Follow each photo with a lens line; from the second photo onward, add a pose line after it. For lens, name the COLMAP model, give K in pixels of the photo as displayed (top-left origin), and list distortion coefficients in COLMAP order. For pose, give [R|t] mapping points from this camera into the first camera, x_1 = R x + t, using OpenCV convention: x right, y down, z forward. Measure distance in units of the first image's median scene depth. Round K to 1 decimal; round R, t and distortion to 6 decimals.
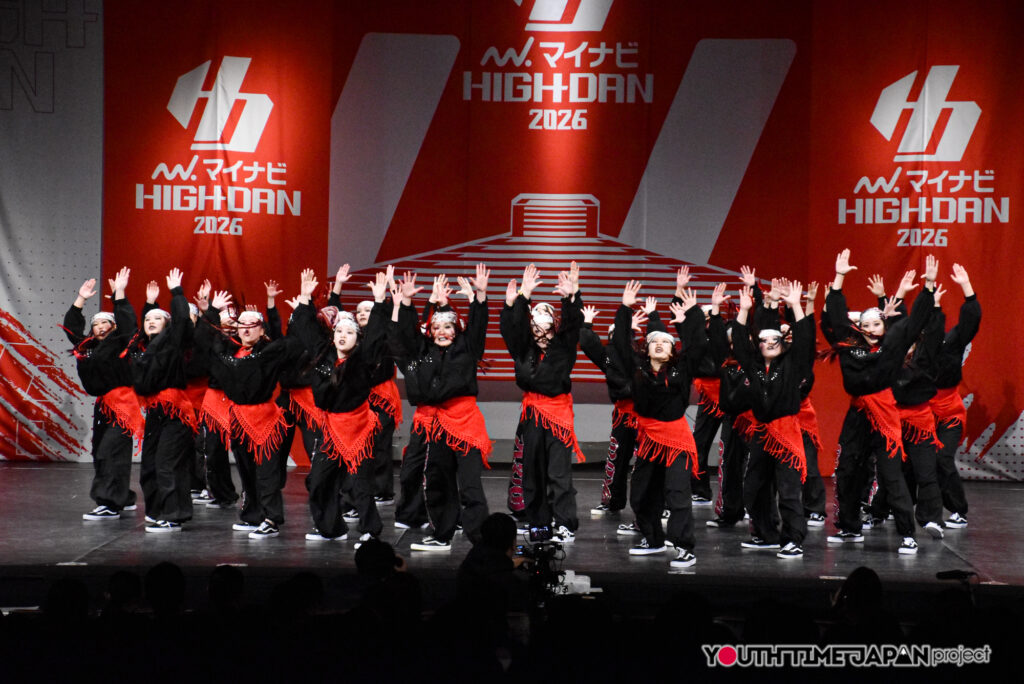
lens RADIAL K [[3904.1, 0, 529.7], [0, 3904.1, 391.8], [0, 0, 1]] dist [1.673653, 0.000000]
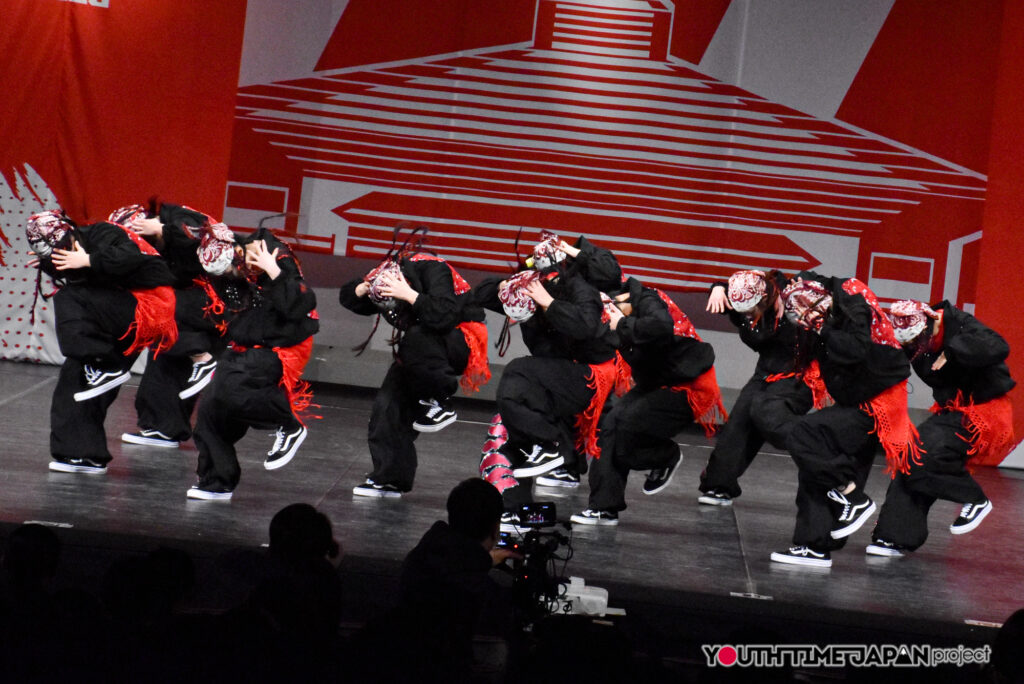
lens RADIAL K [[3904.1, 0, 508.2], [0, 3904.1, 303.7], [0, 0, 1]] dist [1.673653, 0.000000]
pose [[0.996073, 0.086845, 0.017208, -0.015928], [-0.086962, 0.996192, 0.006210, -0.001882], [-0.016603, -0.007682, 0.999833, 0.357260]]
